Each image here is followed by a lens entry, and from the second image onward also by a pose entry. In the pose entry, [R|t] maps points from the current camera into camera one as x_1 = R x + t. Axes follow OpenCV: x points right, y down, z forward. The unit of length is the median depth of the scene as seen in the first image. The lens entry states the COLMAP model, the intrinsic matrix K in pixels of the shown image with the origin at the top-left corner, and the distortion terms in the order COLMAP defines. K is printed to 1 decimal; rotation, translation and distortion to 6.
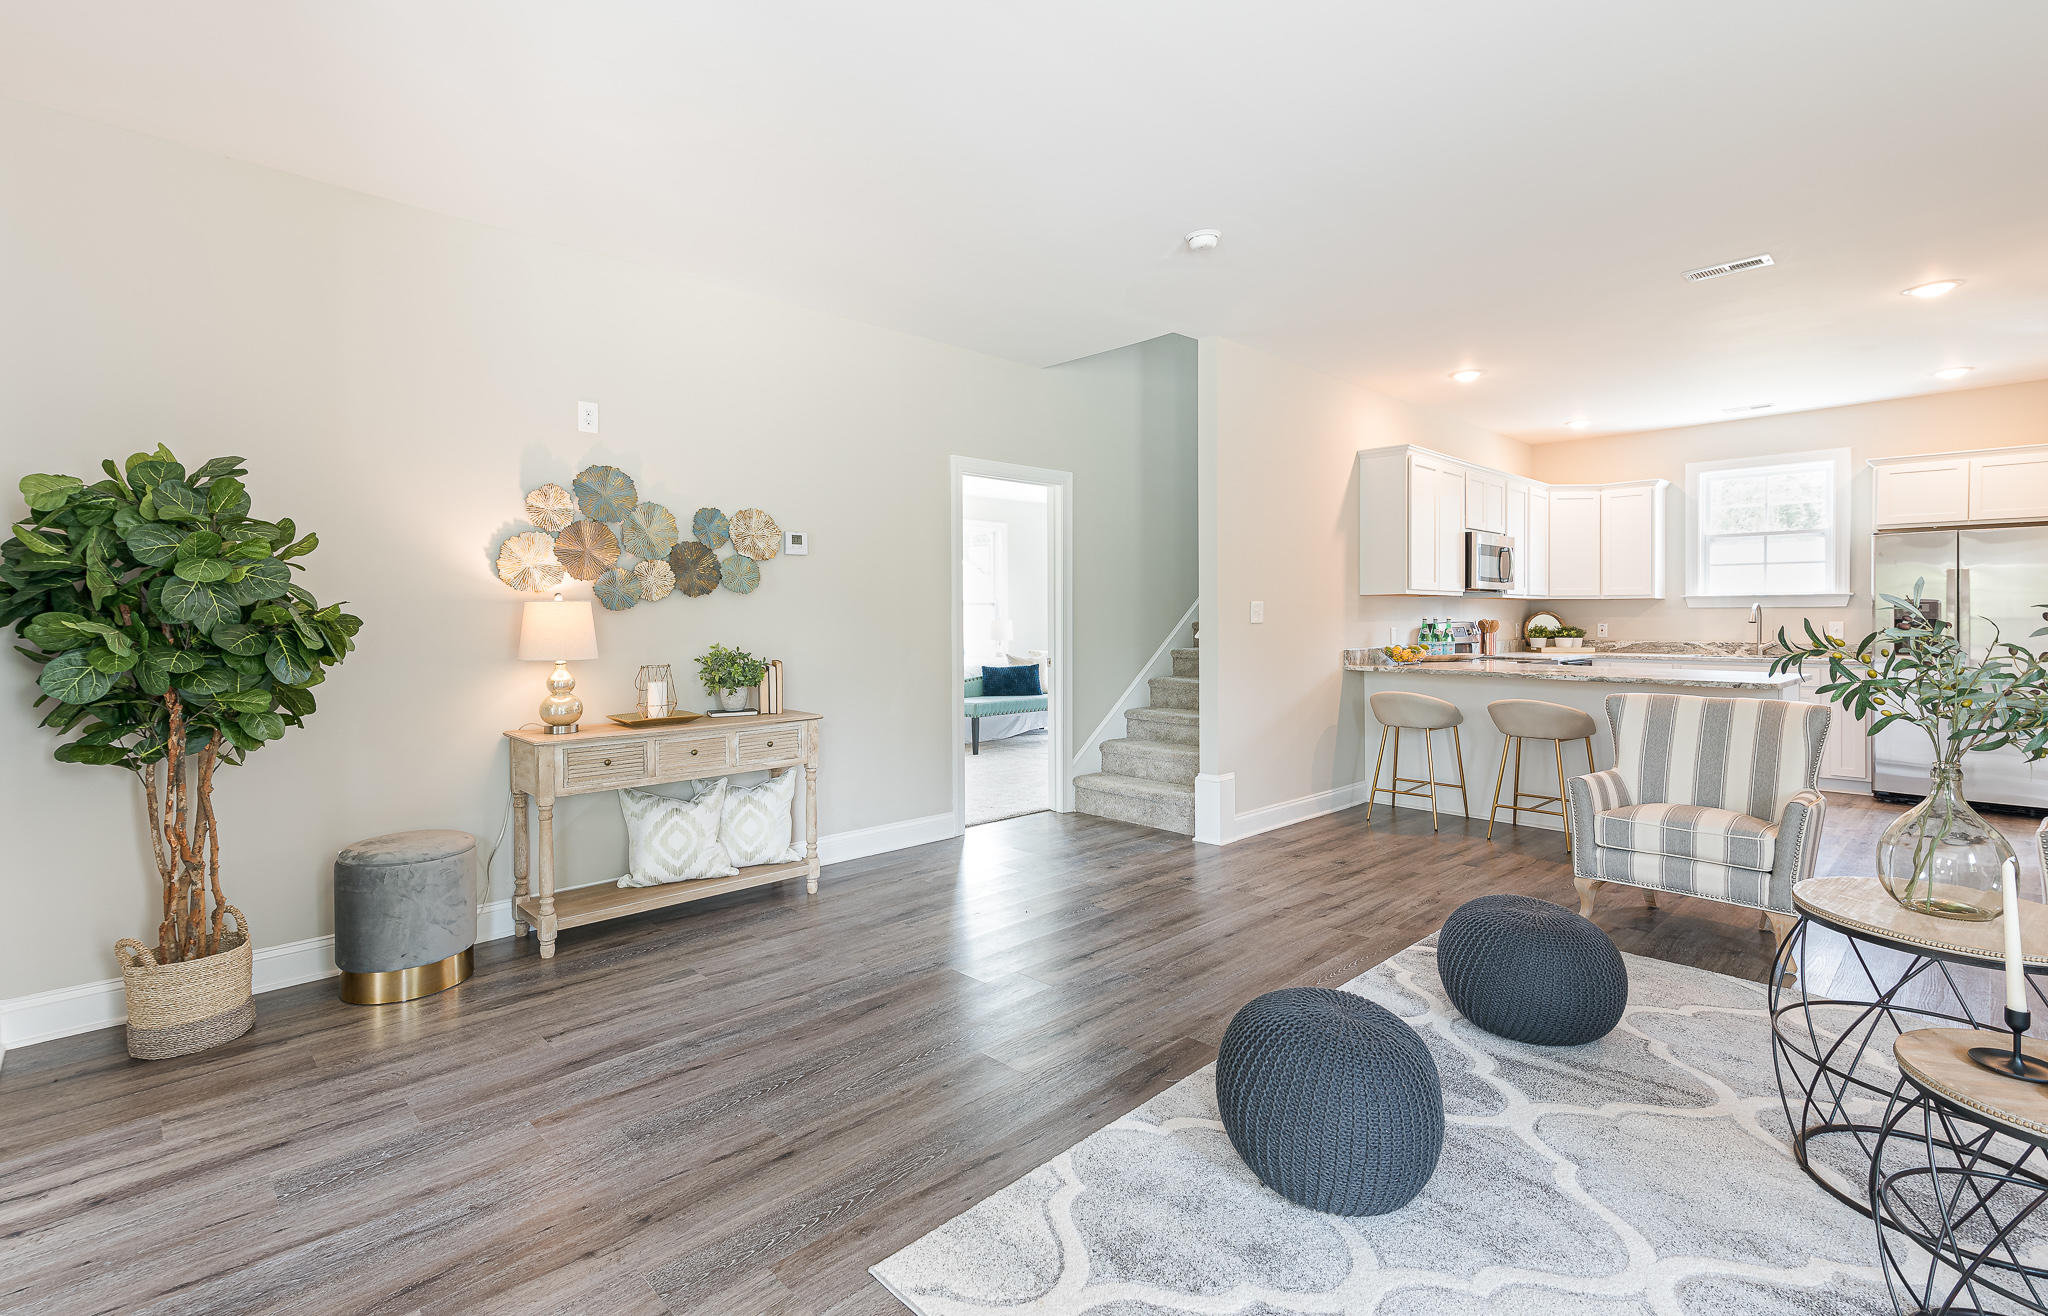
lens RADIAL K [[935.5, 0, 1015.3], [0, 935.5, 621.3], [0, 0, 1]] dist [0.024206, -0.001742]
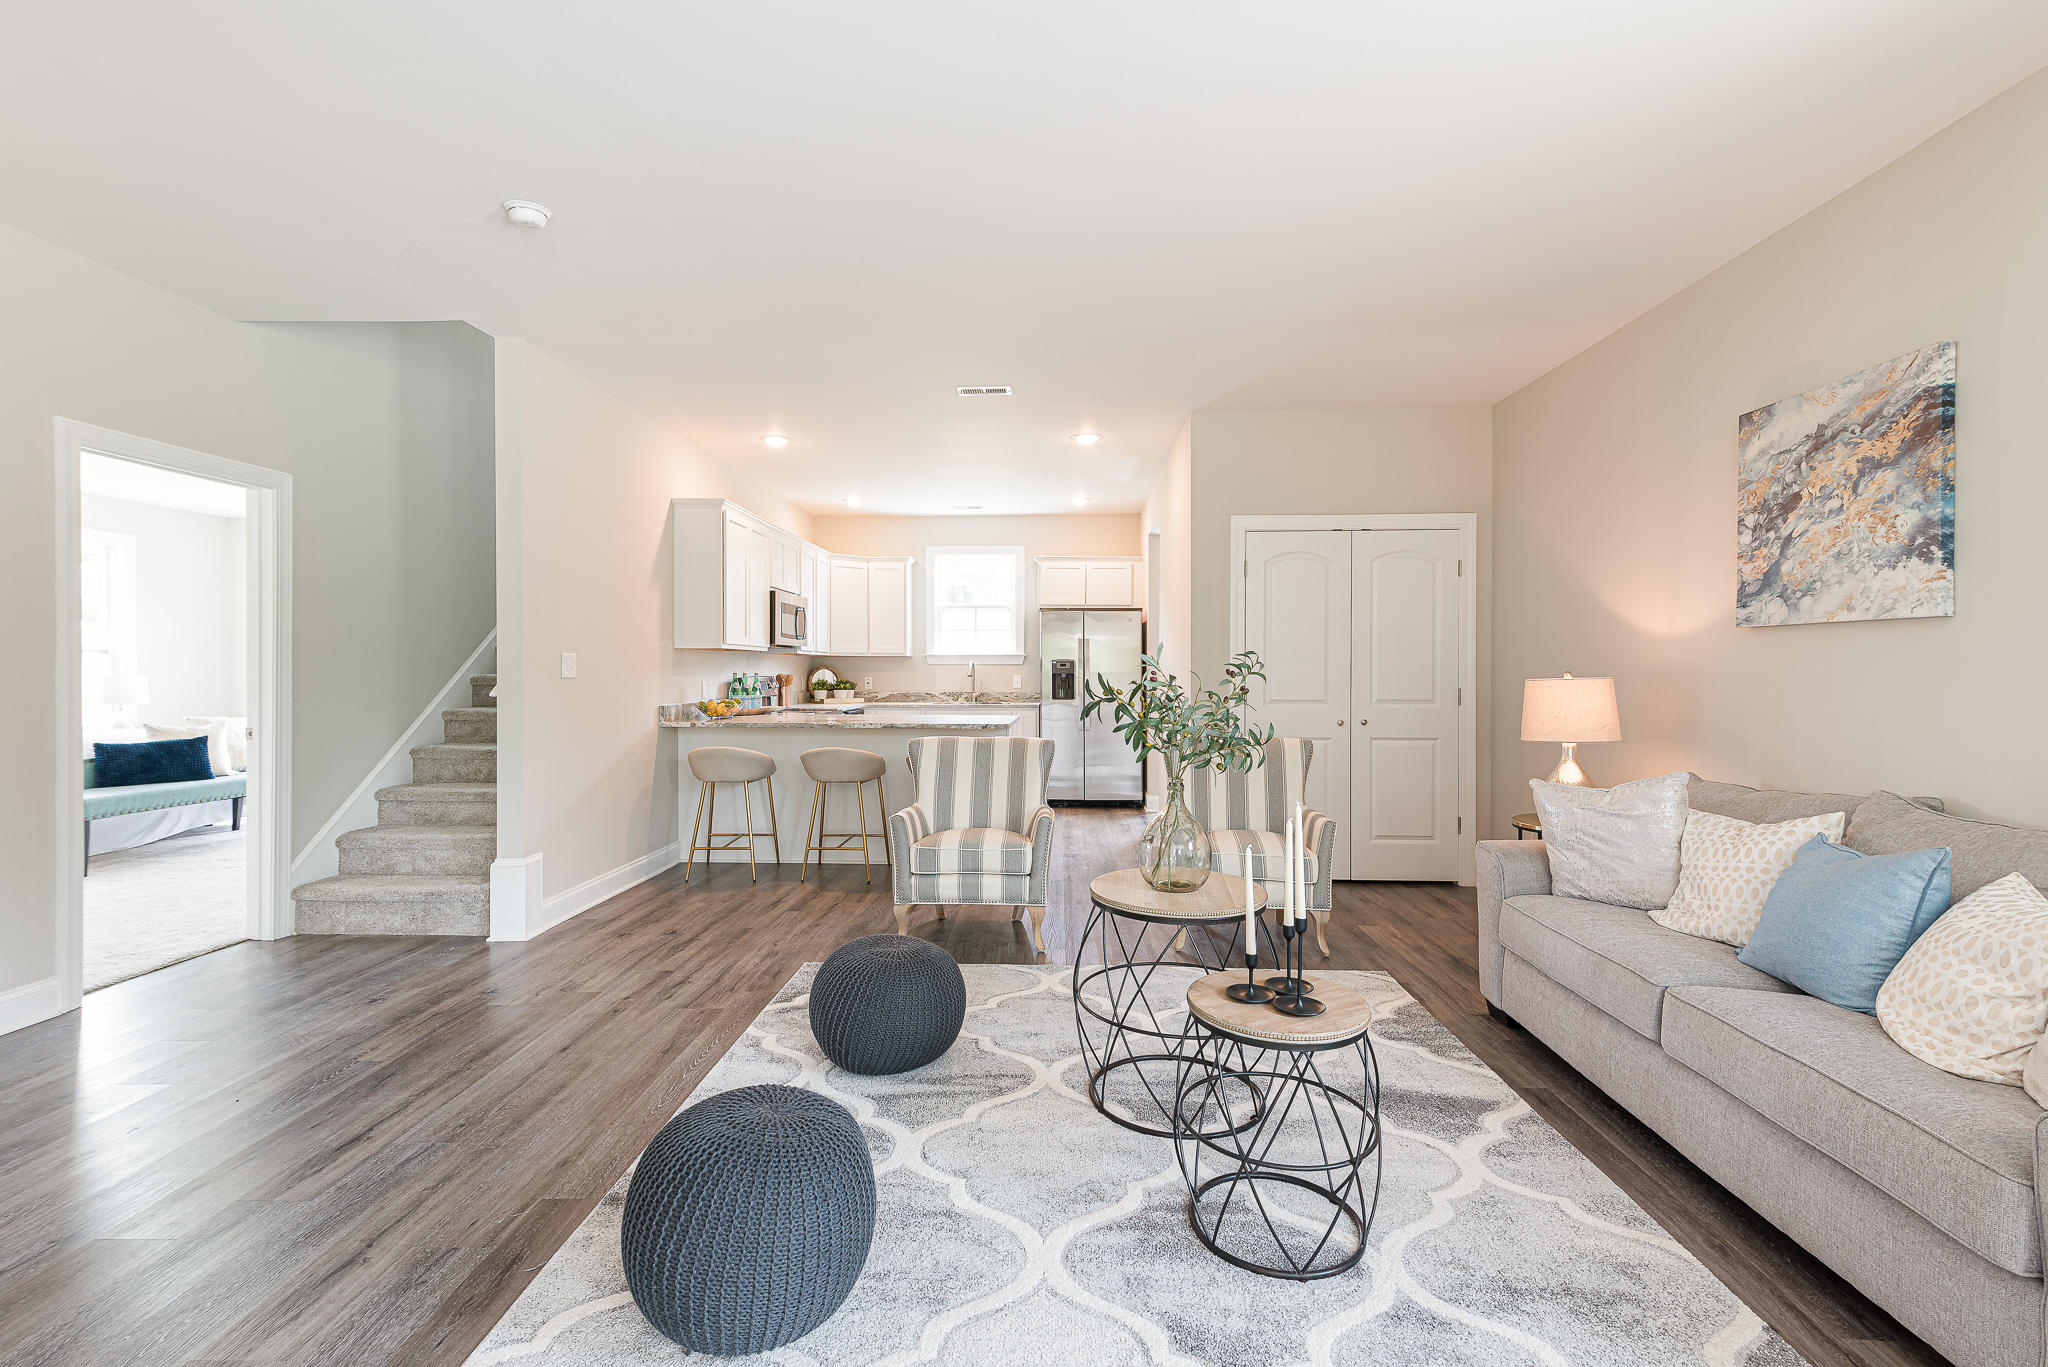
lens RADIAL K [[922.2, 0, 1029.3], [0, 922.2, 669.3], [0, 0, 1]] dist [0.018998, -0.001448]
pose [[0.717424, 0.003258, 0.696629, -0.047564], [0.001378, 0.999980, -0.006096, -0.000342], [-0.696635, 0.005333, 0.717406, 0.096743]]
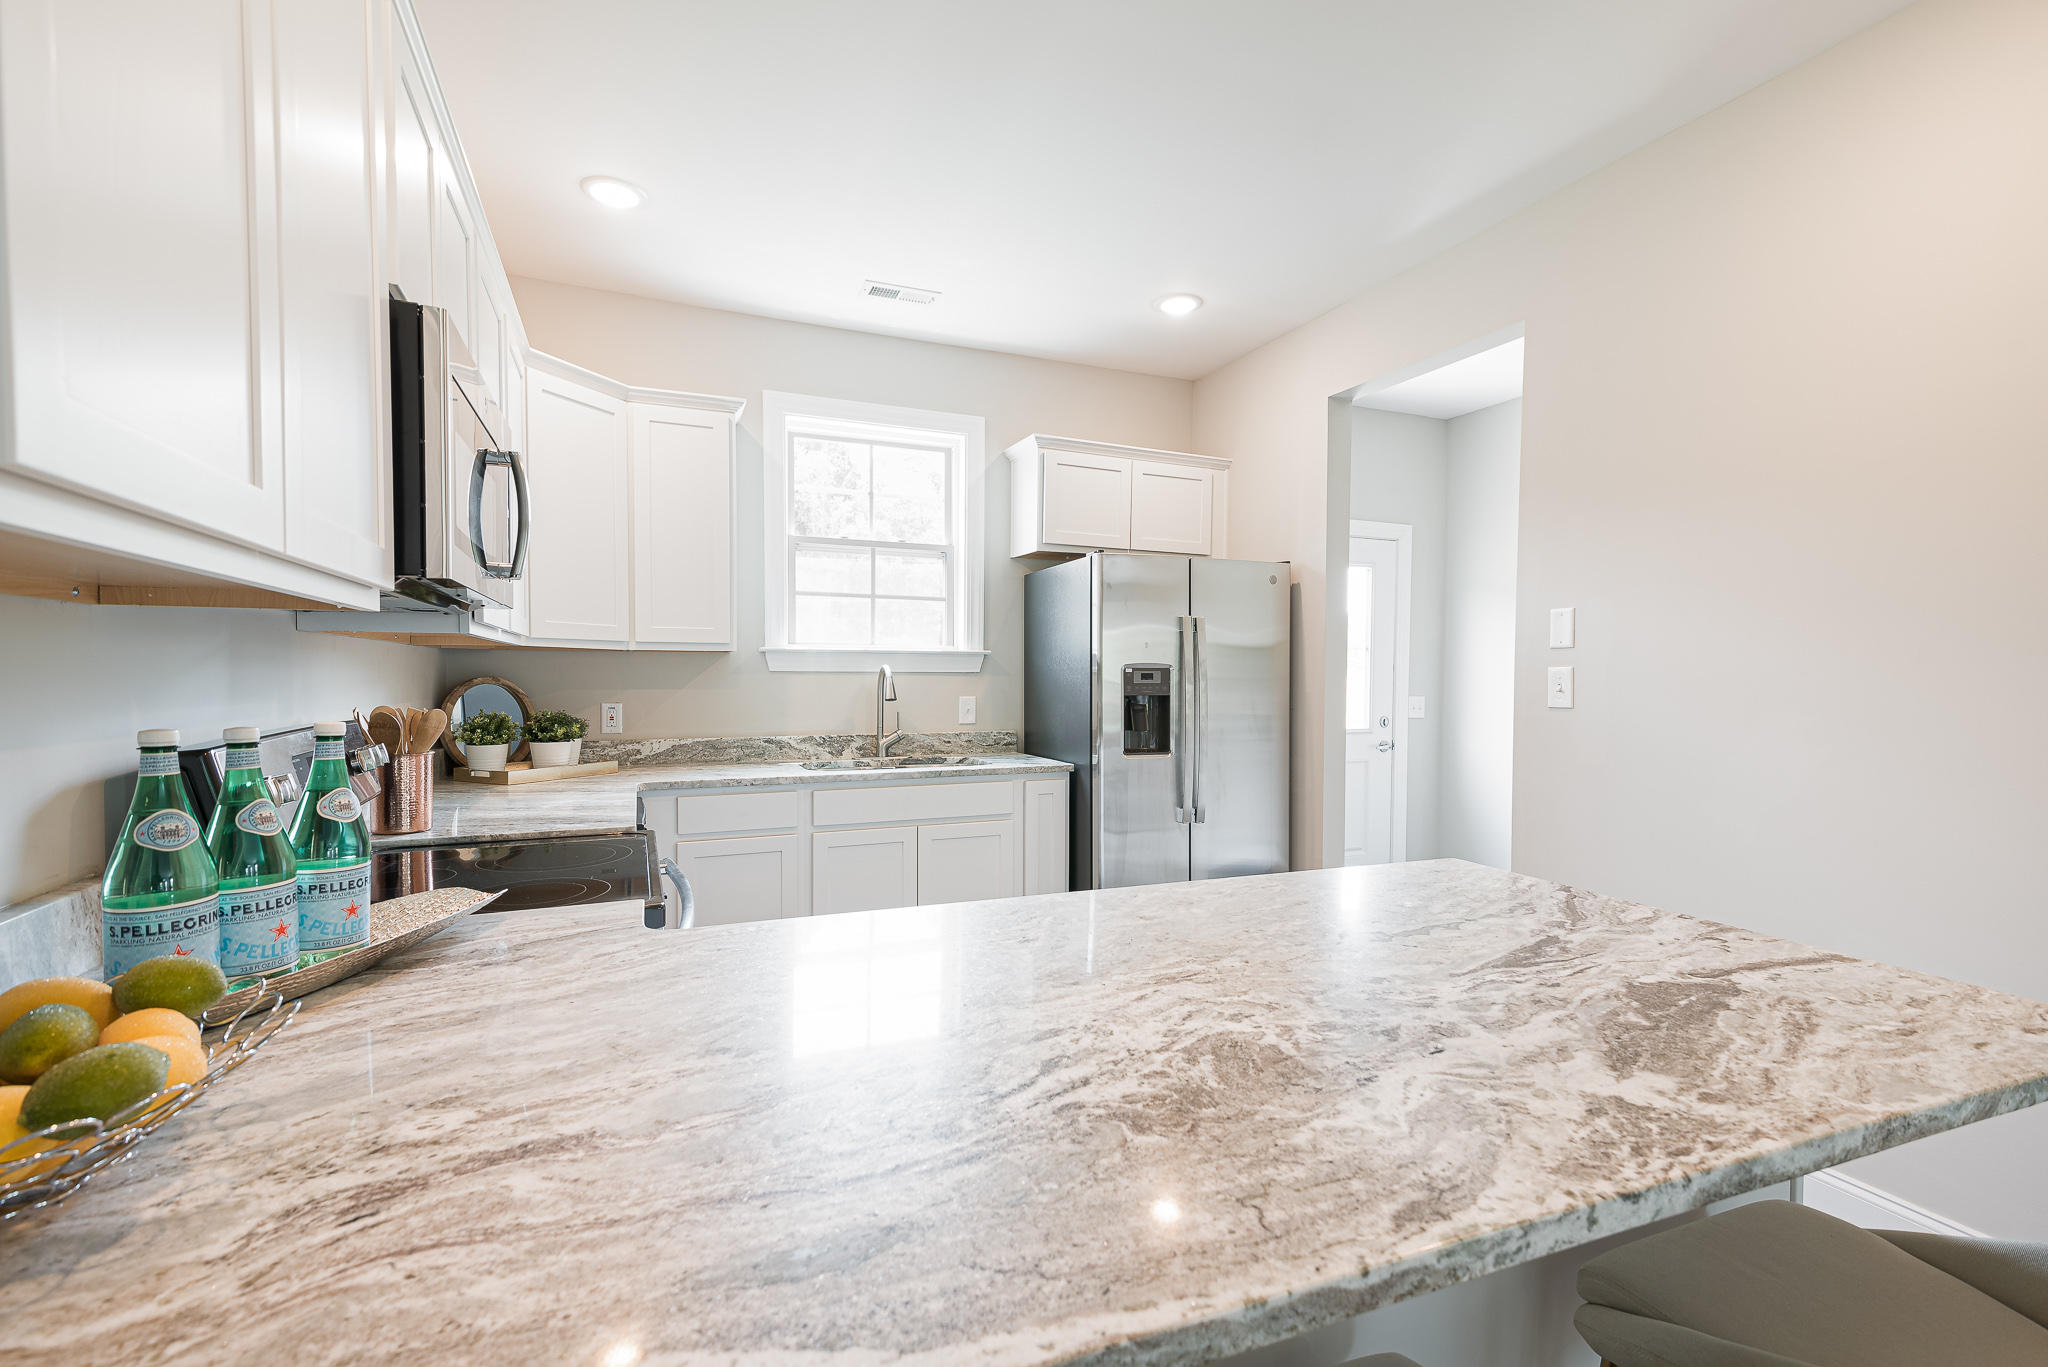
lens RADIAL K [[922.2, 0, 1032.2], [0, 922.2, 685.8], [0, 0, 1]] dist [0.018998, -0.001448]
pose [[0.357717, -0.008608, 0.933790, 0.529366], [-0.000814, 0.999954, 0.009530, -0.020578], [-0.933830, -0.004169, 0.357694, 1.247501]]
